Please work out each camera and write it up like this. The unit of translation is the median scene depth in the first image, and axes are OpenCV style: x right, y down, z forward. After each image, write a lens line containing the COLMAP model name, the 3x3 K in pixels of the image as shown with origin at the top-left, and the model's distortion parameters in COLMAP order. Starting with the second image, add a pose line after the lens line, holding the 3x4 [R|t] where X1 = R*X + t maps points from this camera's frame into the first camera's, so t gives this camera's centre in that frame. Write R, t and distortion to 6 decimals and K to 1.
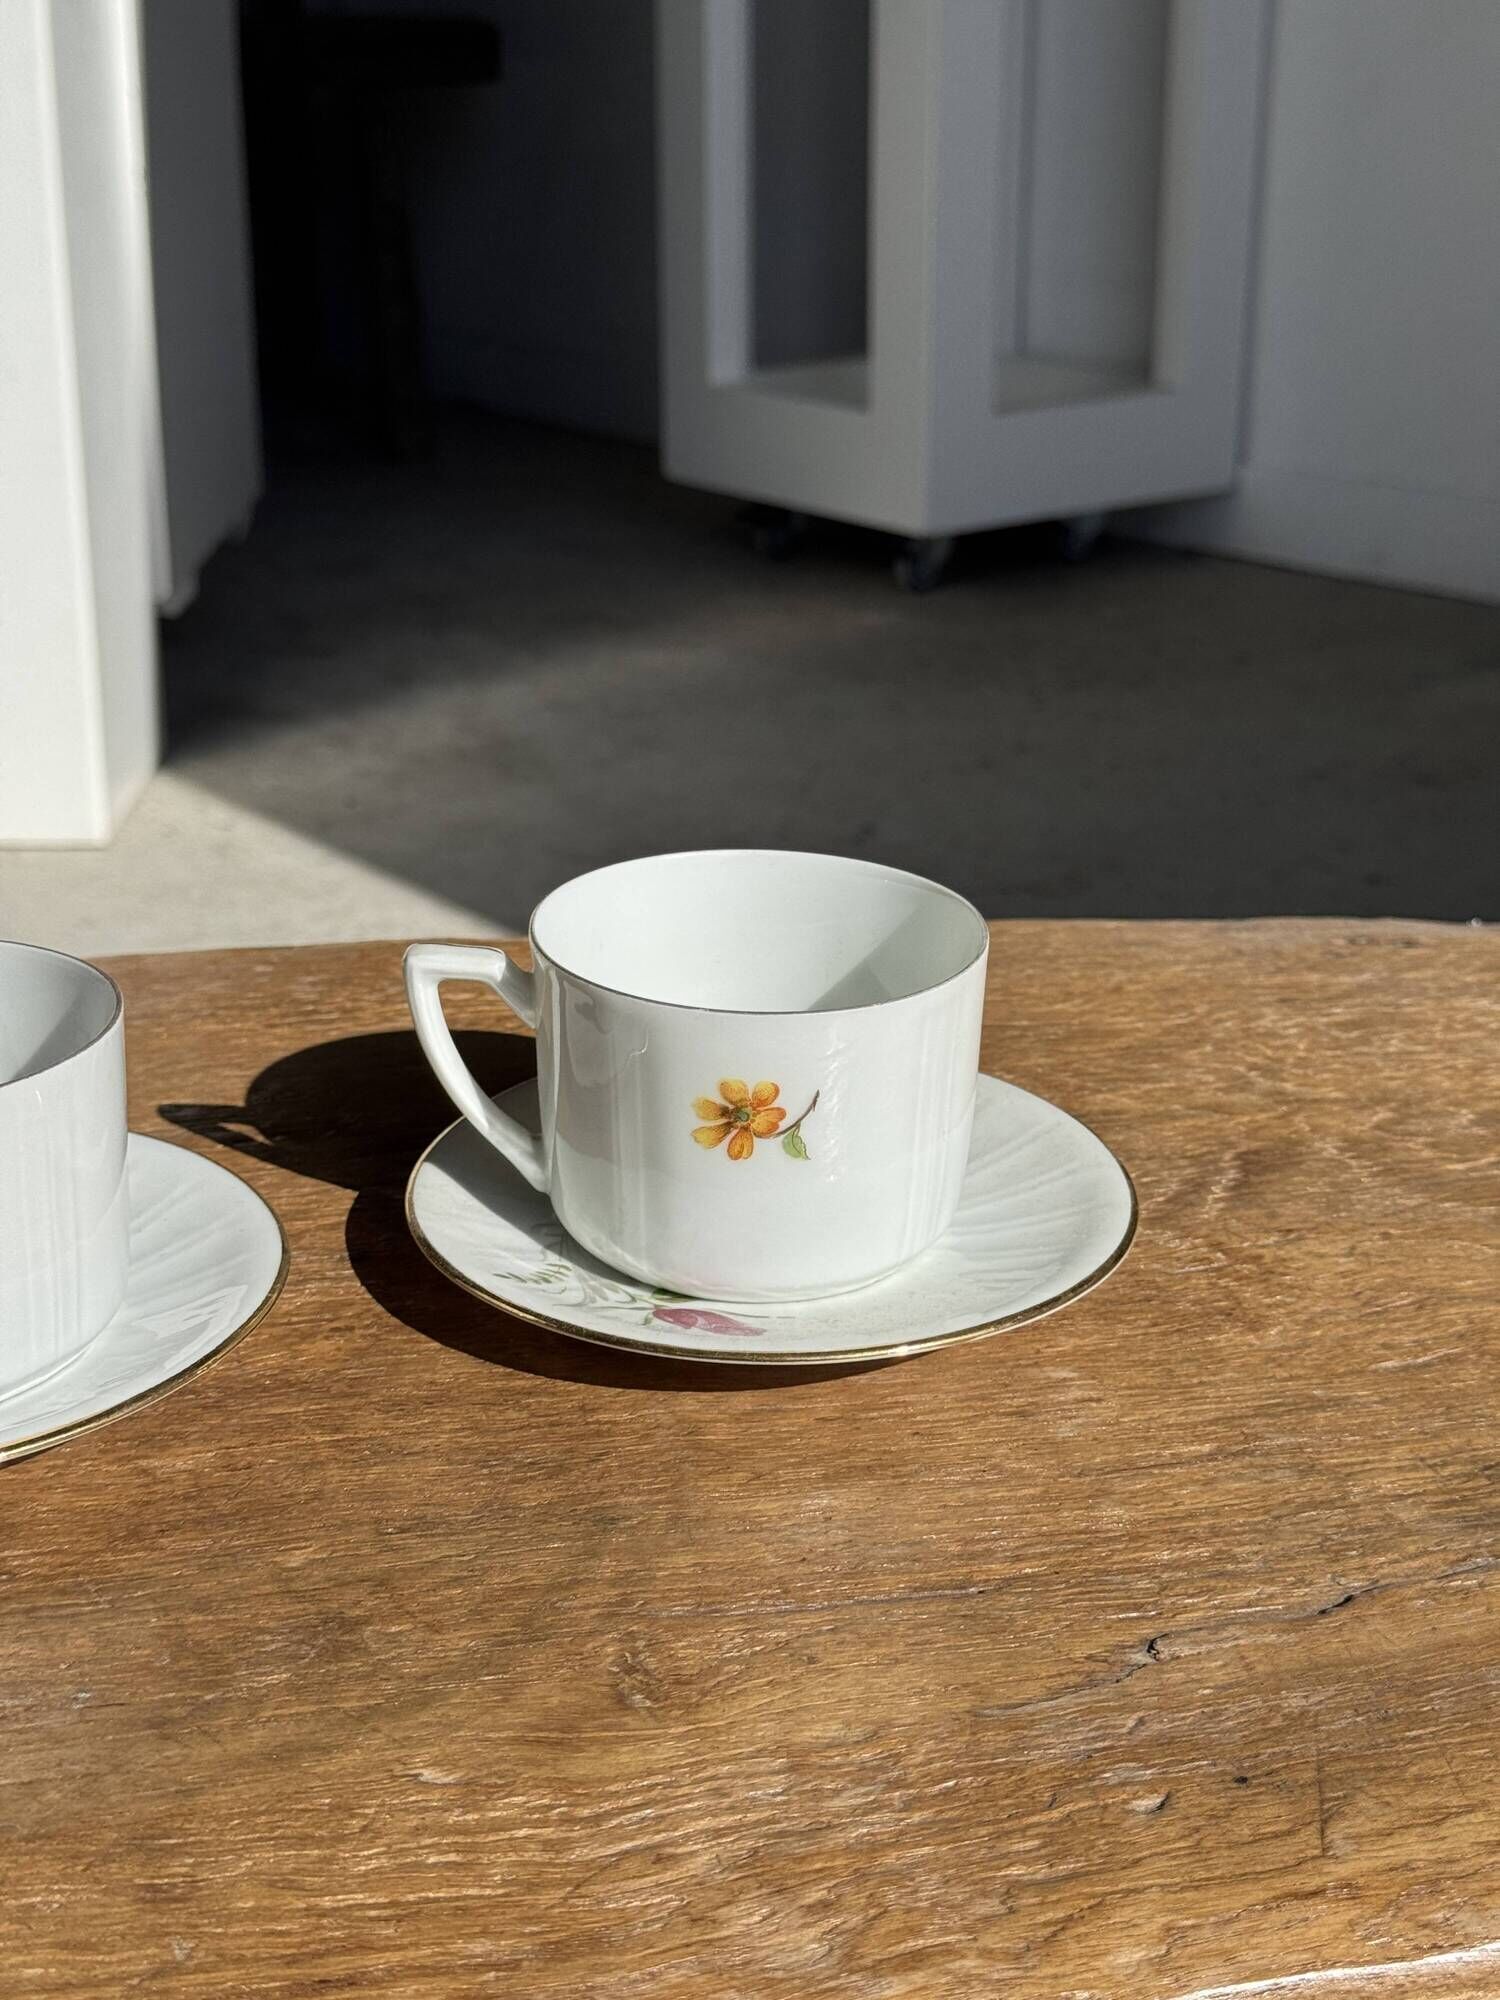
lens RADIAL K [[2850.8, 0, 773.3], [0, 2850.8, 1001.5], [0, 0, 1]] dist [0.190878, -0.515371]
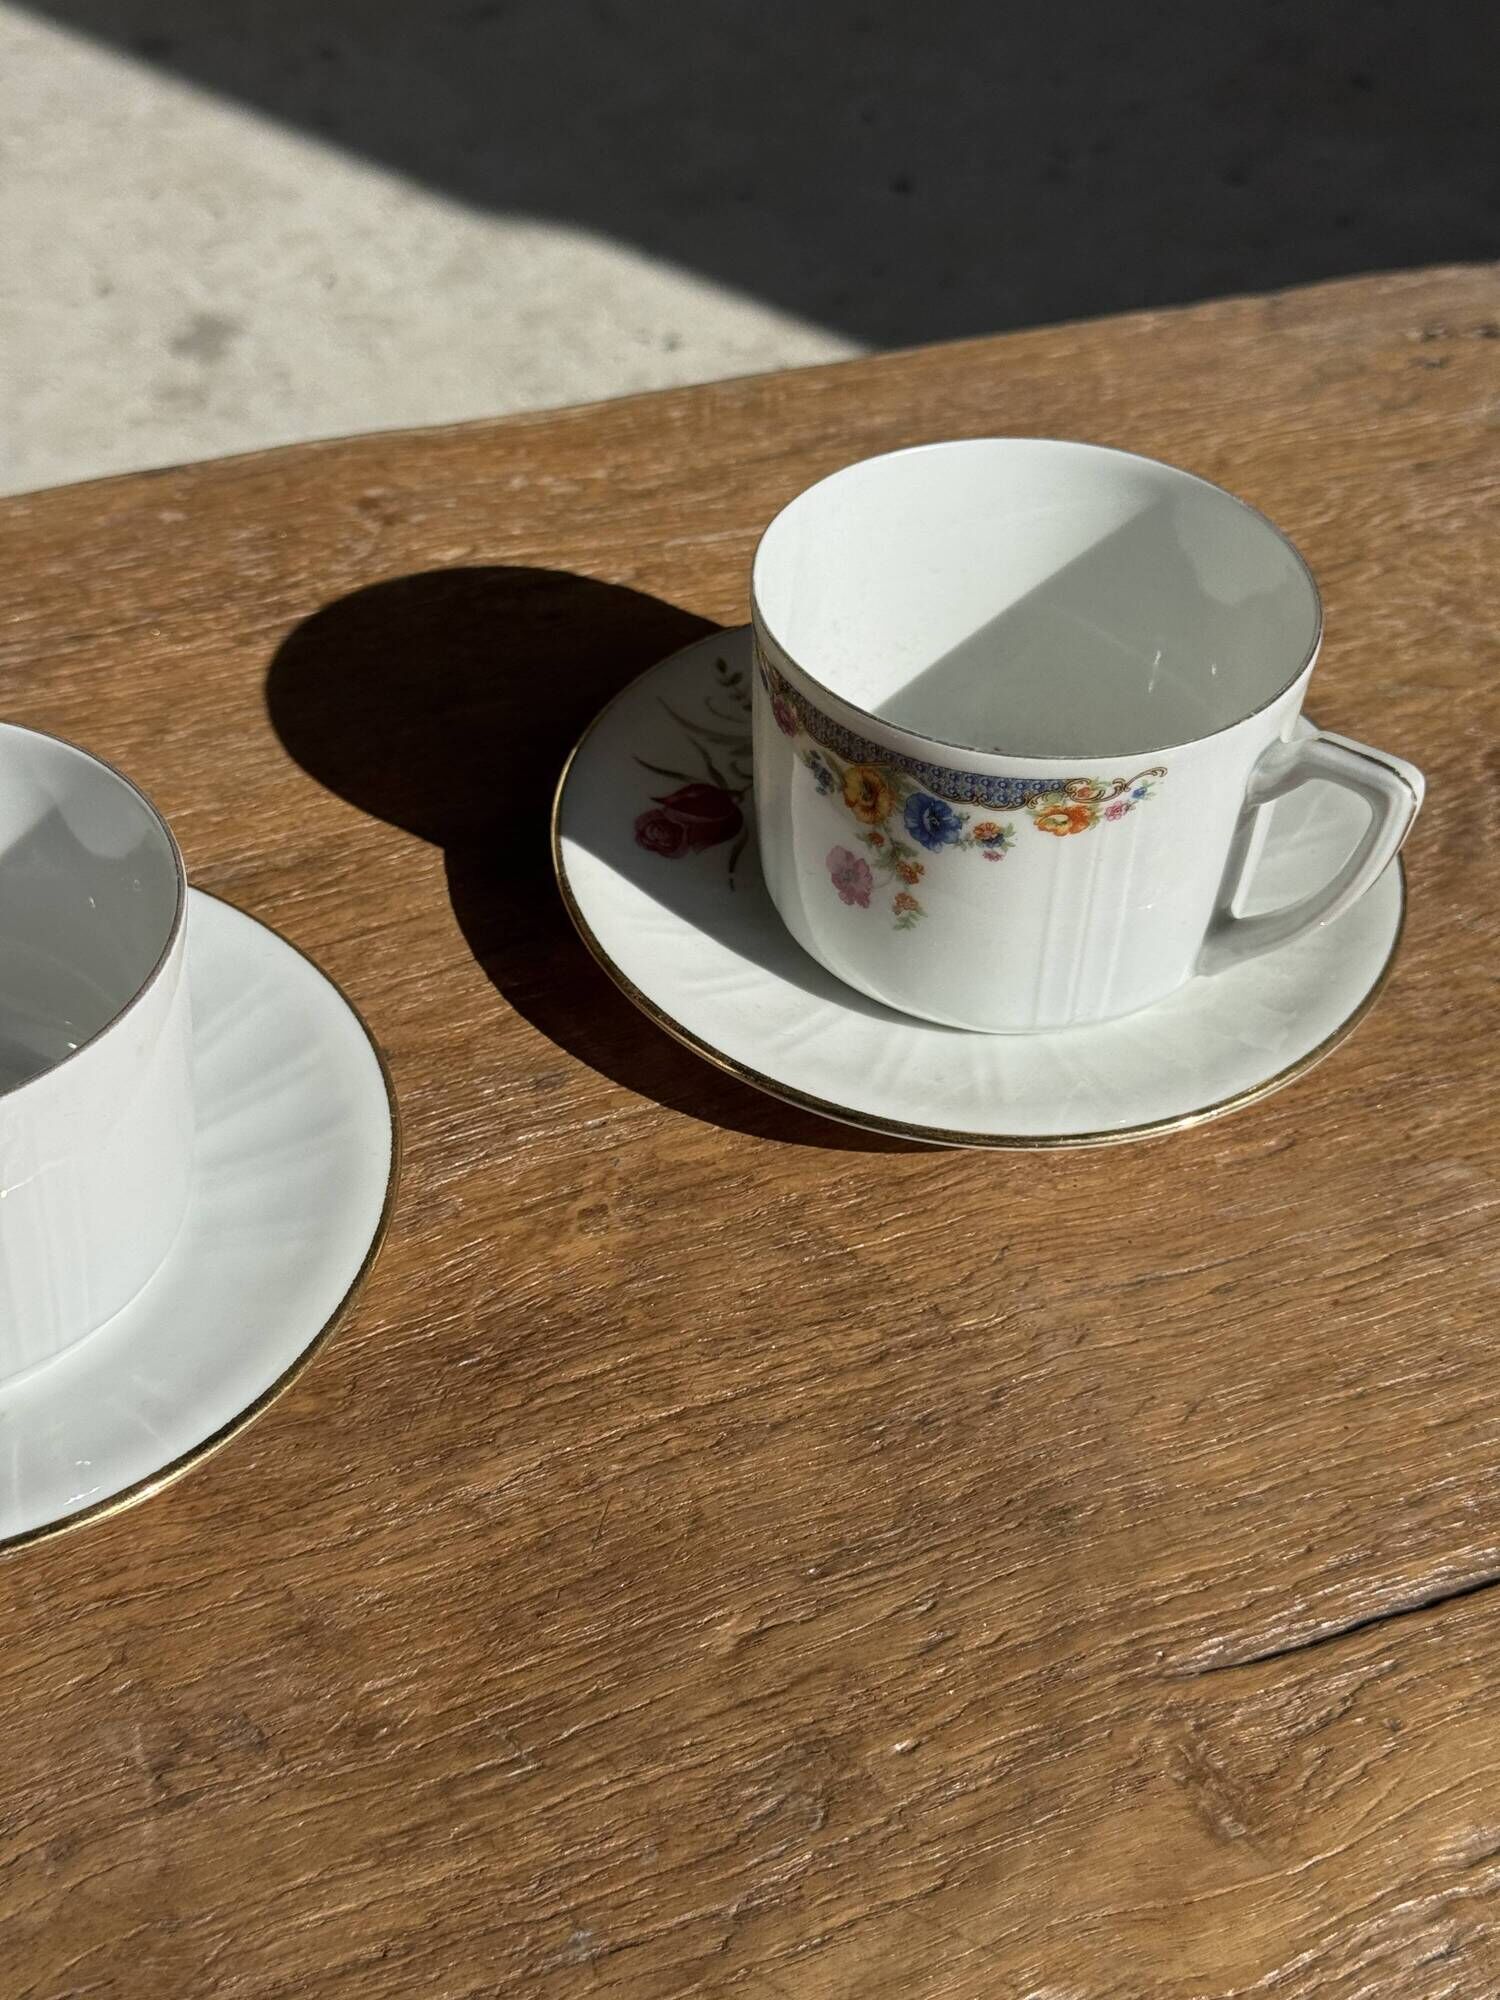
lens RADIAL K [[2915.7, 0, 779.1], [0, 2915.7, 953.2], [0, 0, 1]] dist [0.176748, -0.413150]
pose [[0.975060, -0.116655, 0.188811, -0.295002], [0.041024, 0.930796, 0.363229, -0.300779], [-0.218117, -0.346424, 0.912368, 0.312188]]
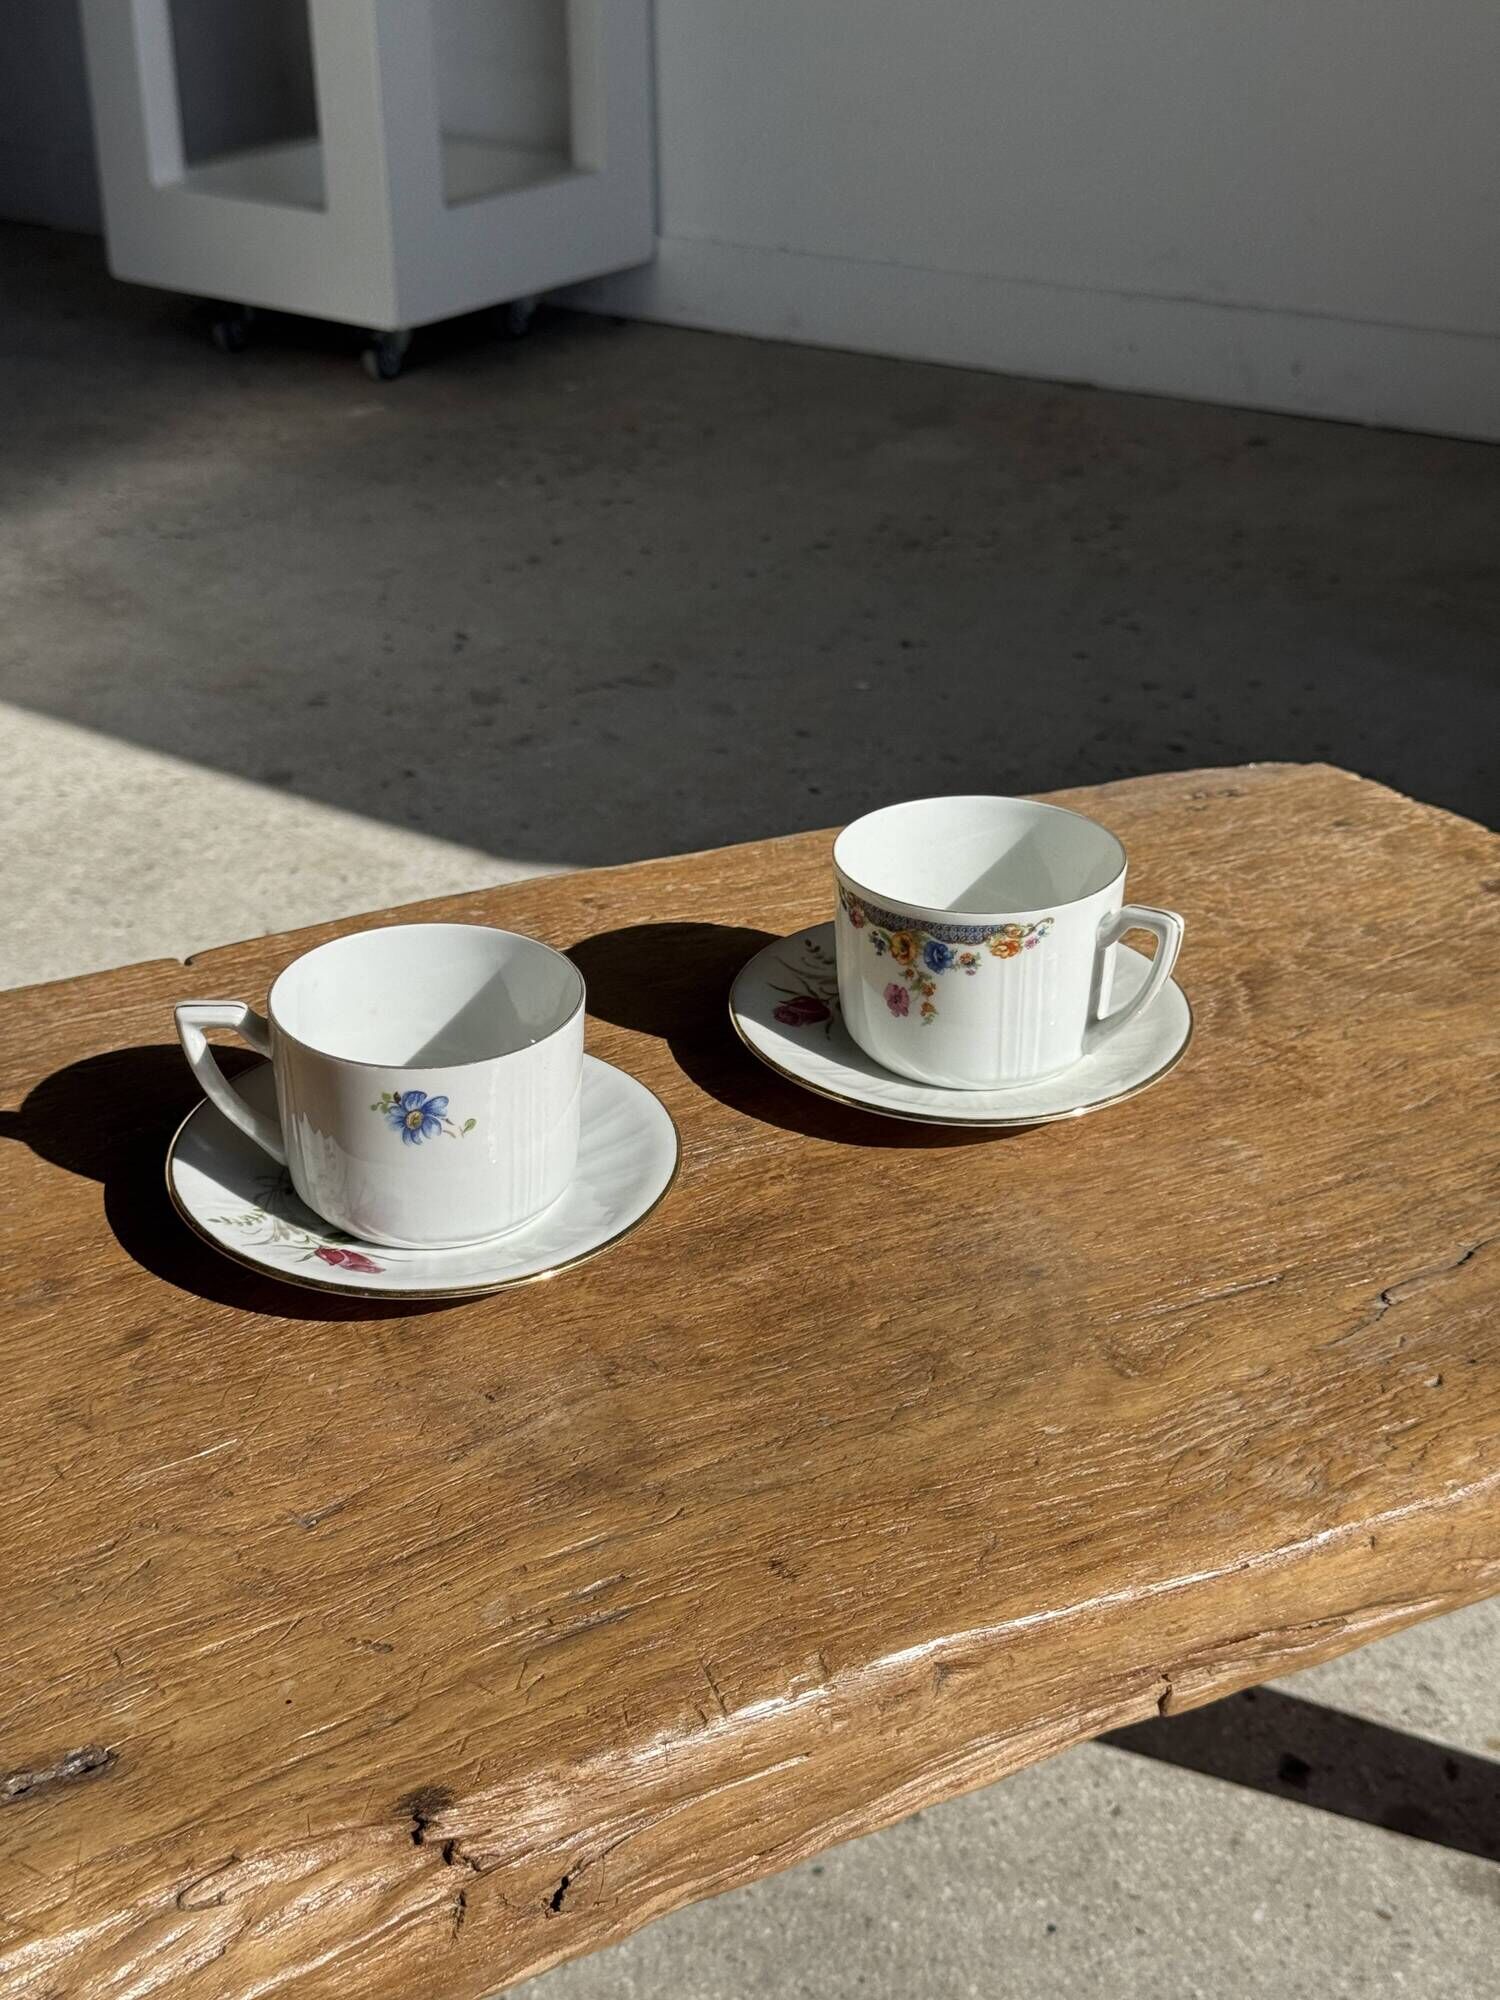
lens RADIAL K [[2863.8, 0, 747.5], [0, 2863.8, 999.2], [0, 0, 1]] dist [0.161101, -0.303496]
pose [[0.963522, -0.127161, 0.235491, -0.615970], [0.100369, 0.987380, 0.122502, -0.202506], [-0.248096, -0.094397, 0.964125, -0.557692]]
